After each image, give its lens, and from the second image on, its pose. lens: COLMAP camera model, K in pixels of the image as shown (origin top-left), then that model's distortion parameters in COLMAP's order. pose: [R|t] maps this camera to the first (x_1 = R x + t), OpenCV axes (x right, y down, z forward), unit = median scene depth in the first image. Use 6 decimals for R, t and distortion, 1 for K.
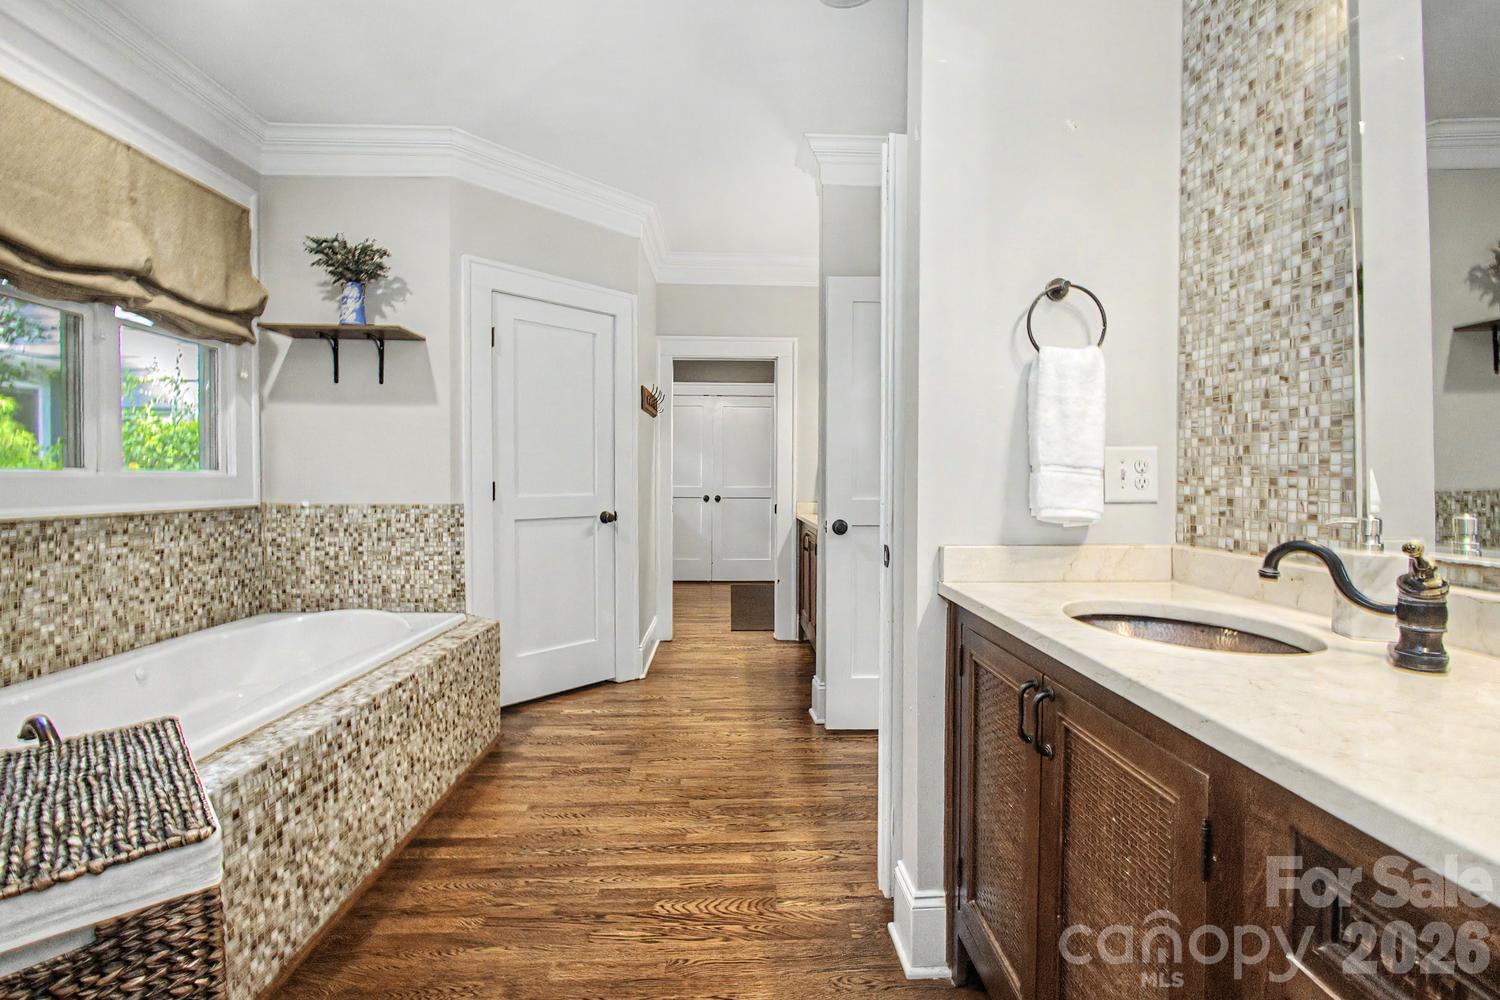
lens RADIAL K [[652.5, 0, 754.2], [0, 652.5, 484.1], [0, 0, 1]] dist [-0.003125, 0.000284]
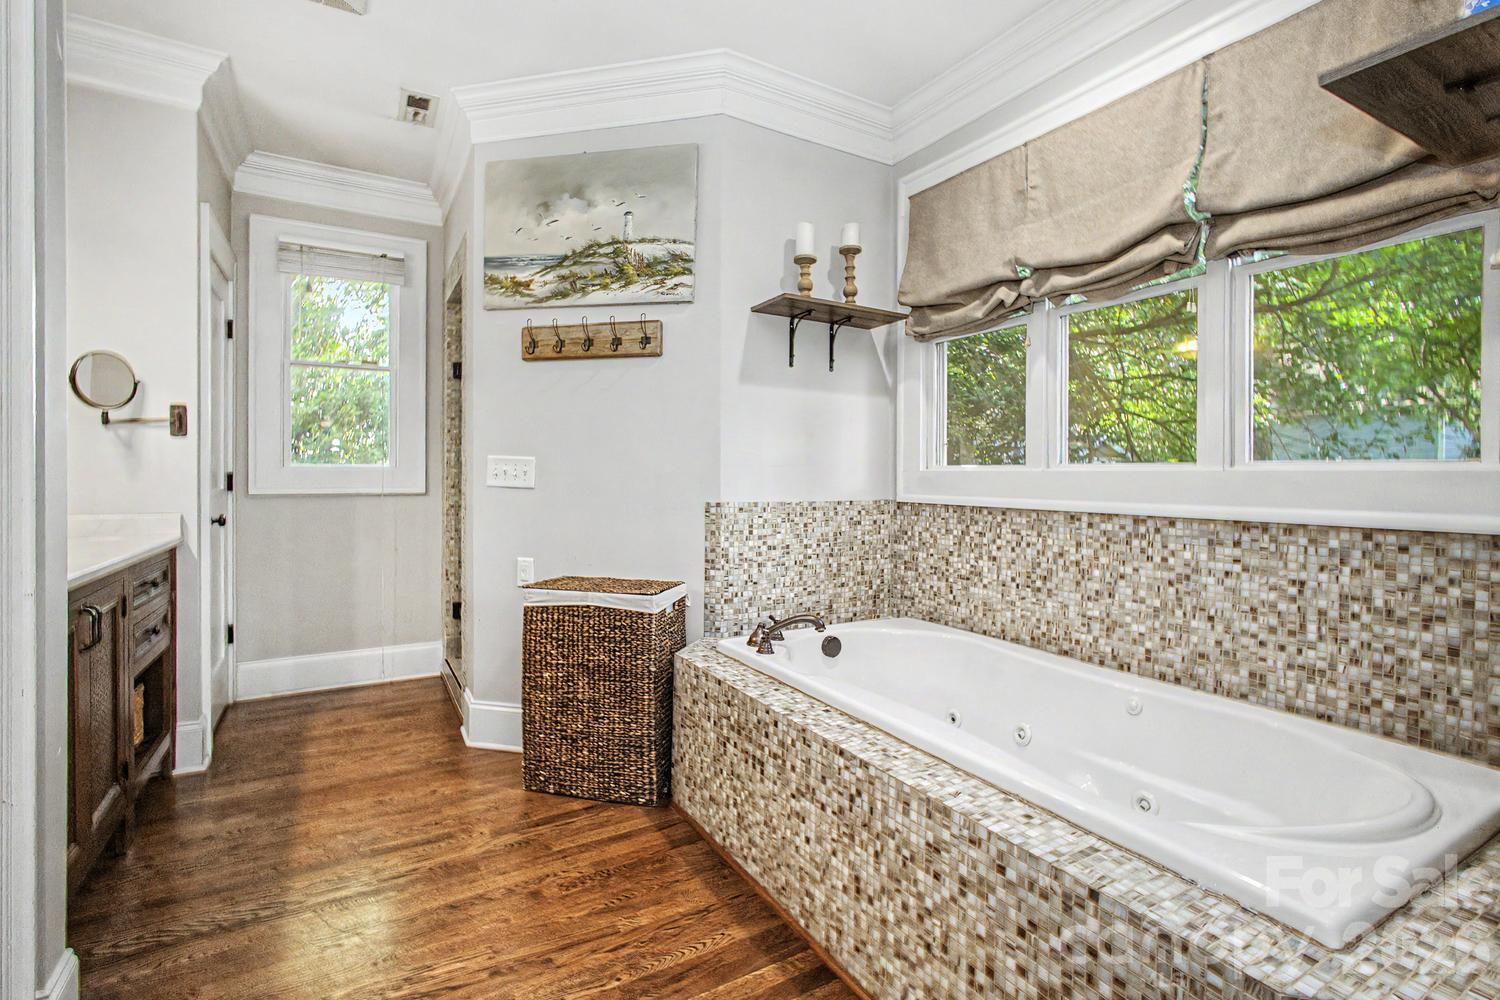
lens RADIAL K [[708.9, 0, 761.8], [0, 708.9, 472.7], [0, 0, 1]] dist [-0.000555, 0.000053]
pose [[-0.876467, -0.002234, -0.481458, -0.068026], [-0.006435, 0.999954, 0.007075, -0.013671], [0.481420, 0.009299, -0.876441, 1.492056]]
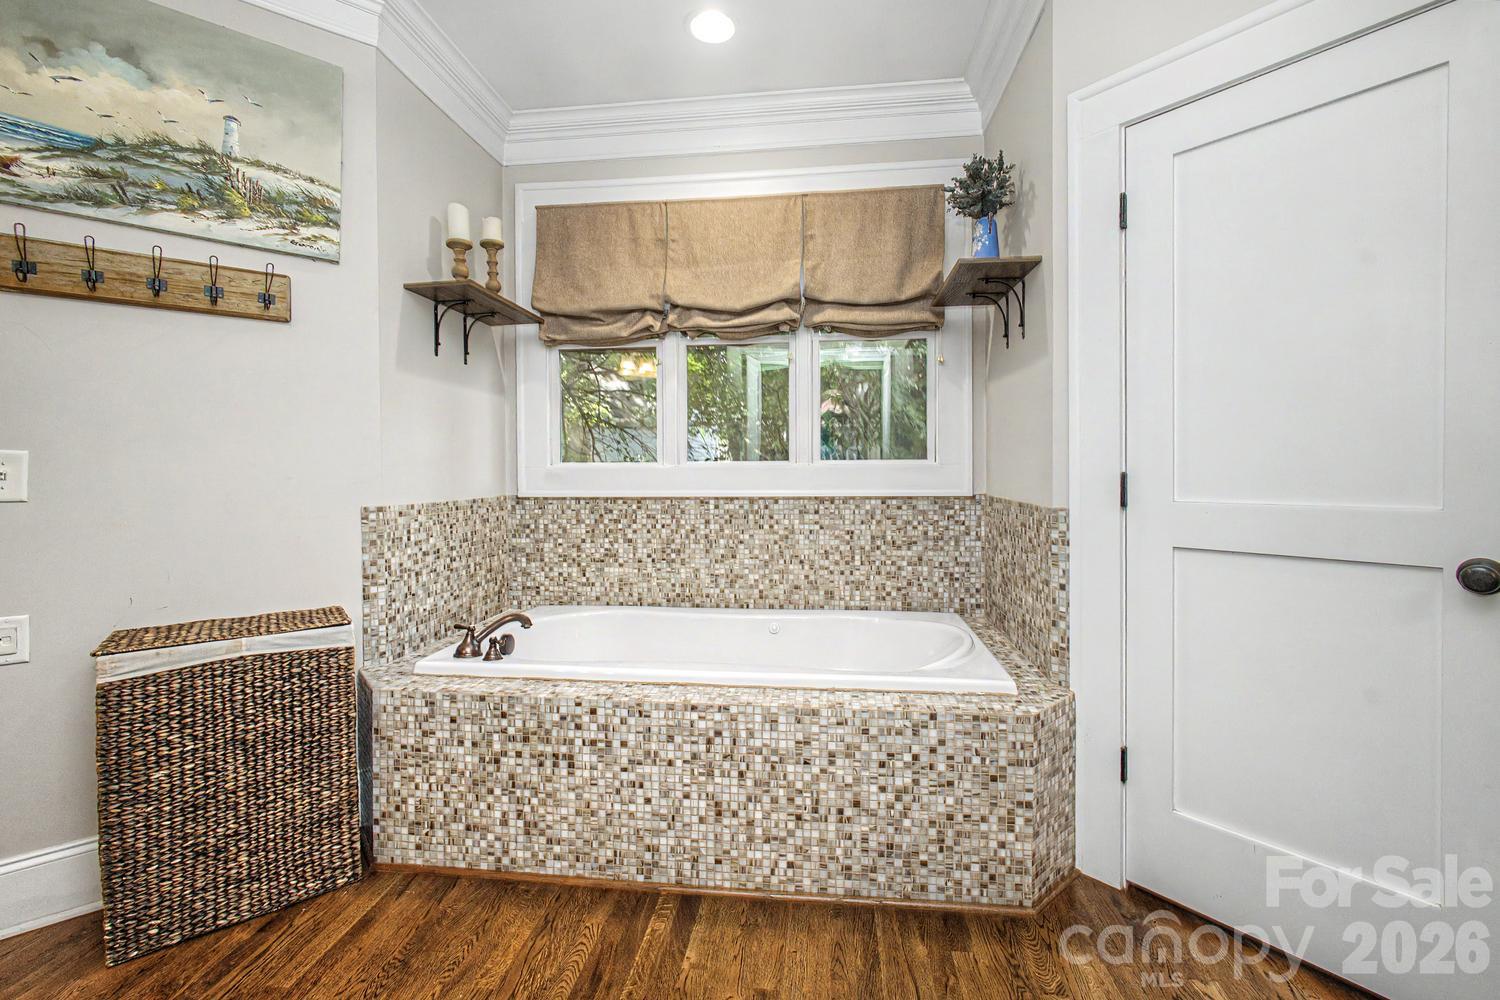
lens RADIAL K [[666.0, 0, 756.9], [0, 666.0, 476.6], [0, 0, 1]] dist [-0.003302, 0.005889]
pose [[-0.145135, 0.016850, -0.989268, 0.285957], [-0.000489, 0.999854, 0.017102, -0.014248], [0.989412, 0.002966, -0.145105, 1.089842]]
